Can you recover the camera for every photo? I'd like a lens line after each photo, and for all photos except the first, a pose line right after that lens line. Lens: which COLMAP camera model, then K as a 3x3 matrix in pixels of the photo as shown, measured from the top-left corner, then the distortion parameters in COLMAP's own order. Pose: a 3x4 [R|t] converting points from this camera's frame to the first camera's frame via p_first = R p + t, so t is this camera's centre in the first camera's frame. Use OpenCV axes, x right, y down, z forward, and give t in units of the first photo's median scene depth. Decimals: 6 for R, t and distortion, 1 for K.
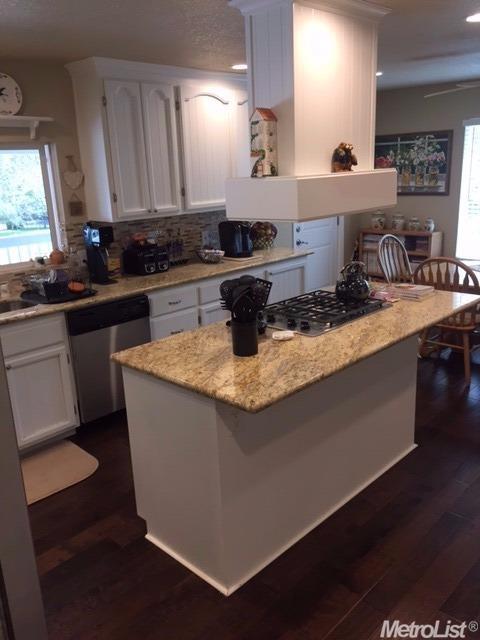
lens RADIAL K [[544.0, 0, 240.0], [0, 544.0, 320.0], [0, 0, 1]] dist [-0.003948, -0.011245]
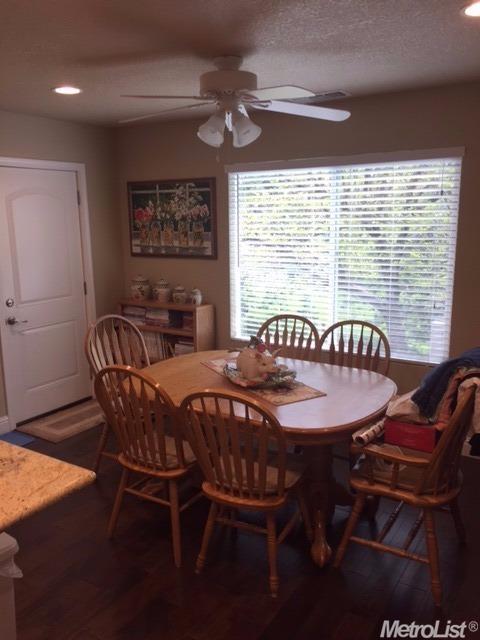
lens RADIAL K [[544.0, 0, 240.0], [0, 544.0, 320.0], [0, 0, 1]] dist [-0.003948, -0.011245]
pose [[0.976066, -0.006636, 0.217371, 0.244435], [0.026465, 0.995730, -0.088439, -0.071865], [-0.215856, 0.092075, 0.972074, 0.237926]]
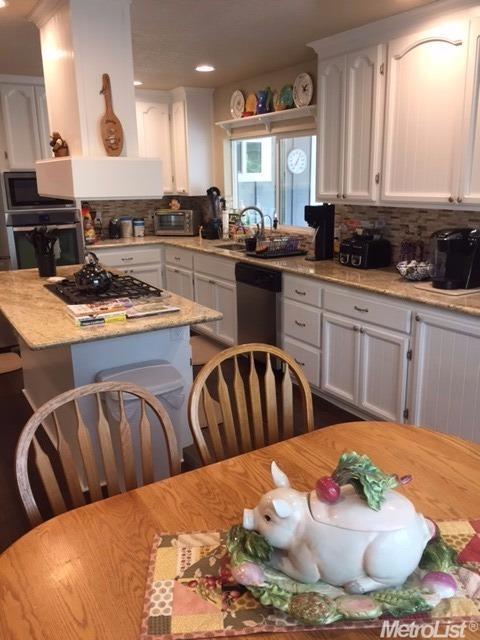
lens RADIAL K [[544.0, 0, 240.0], [0, 544.0, 320.0], [0, 0, 1]] dist [-0.003948, -0.011245]
pose [[-0.242302, 0.301805, -0.922065, 0.563955], [-0.235504, 0.903666, 0.357668, -0.215454], [0.941184, 0.303813, -0.147884, 0.748818]]
